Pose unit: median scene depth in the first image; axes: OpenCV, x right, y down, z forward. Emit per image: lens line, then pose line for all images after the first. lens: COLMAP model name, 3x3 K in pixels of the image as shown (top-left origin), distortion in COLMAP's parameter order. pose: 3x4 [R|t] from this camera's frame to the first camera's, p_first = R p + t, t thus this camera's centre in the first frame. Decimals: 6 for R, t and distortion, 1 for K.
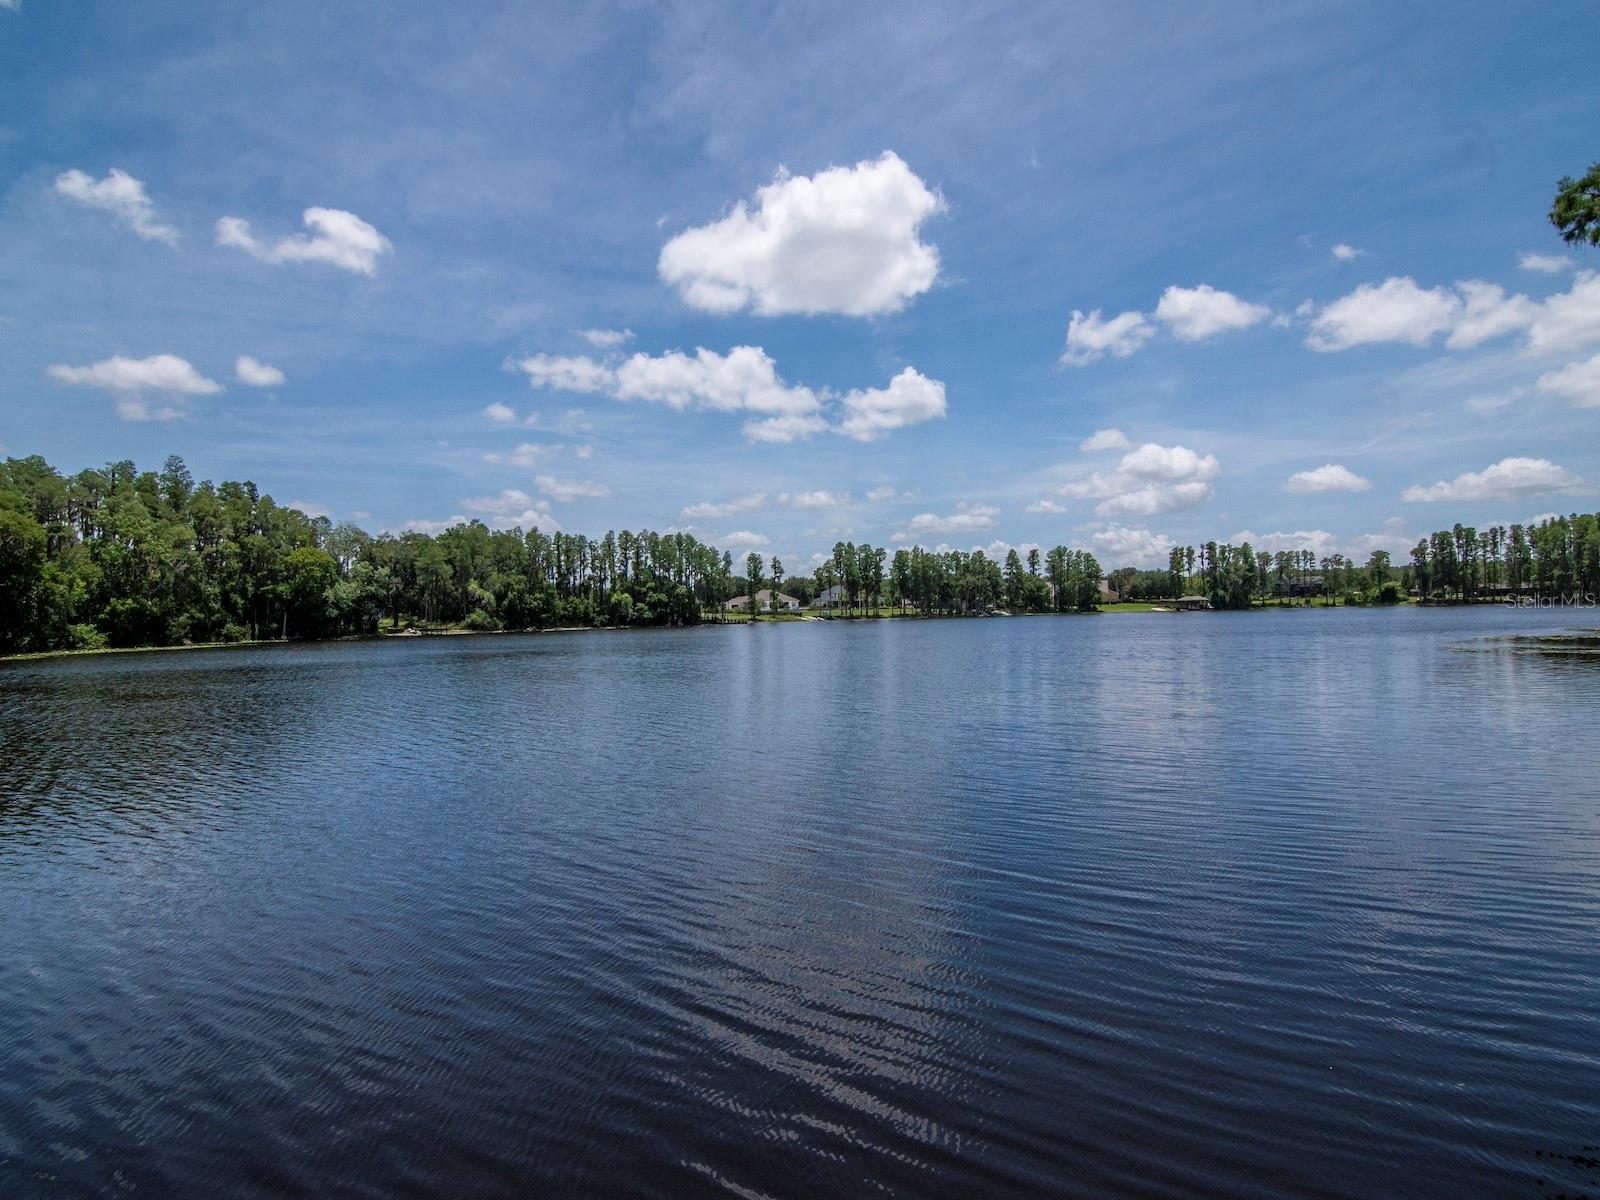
lens RADIAL K [[790.9, 0, 800.0], [0, 790.9, 600.0], [0, 0, 1]] dist [0.004020, -0.005393]
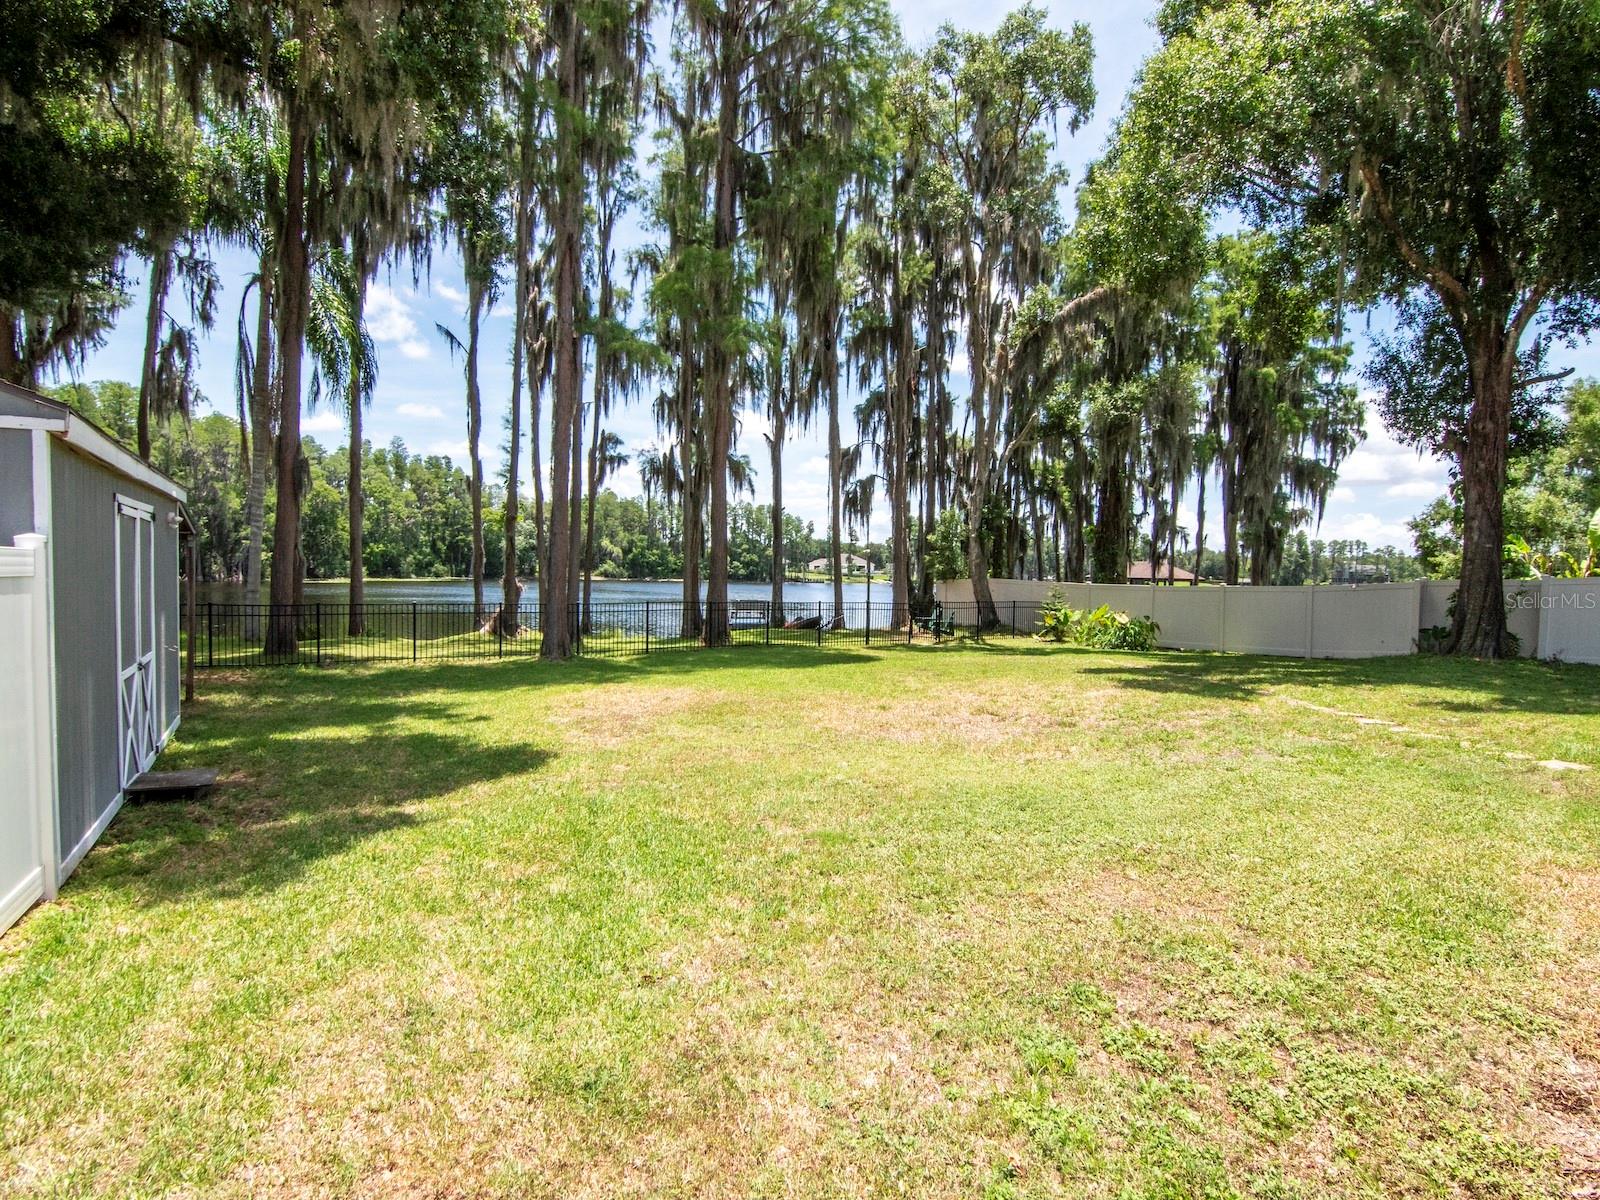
lens RADIAL K [[758.3, 0, 802.1], [0, 758.3, 615.6], [0, 0, 1]] dist [-0.000298, -0.018602]
pose [[0.992986, 0.054388, -0.104984, 0.026226], [-0.046647, 0.996104, 0.074840, -0.005484], [0.108645, -0.069417, 0.991654, -0.150756]]
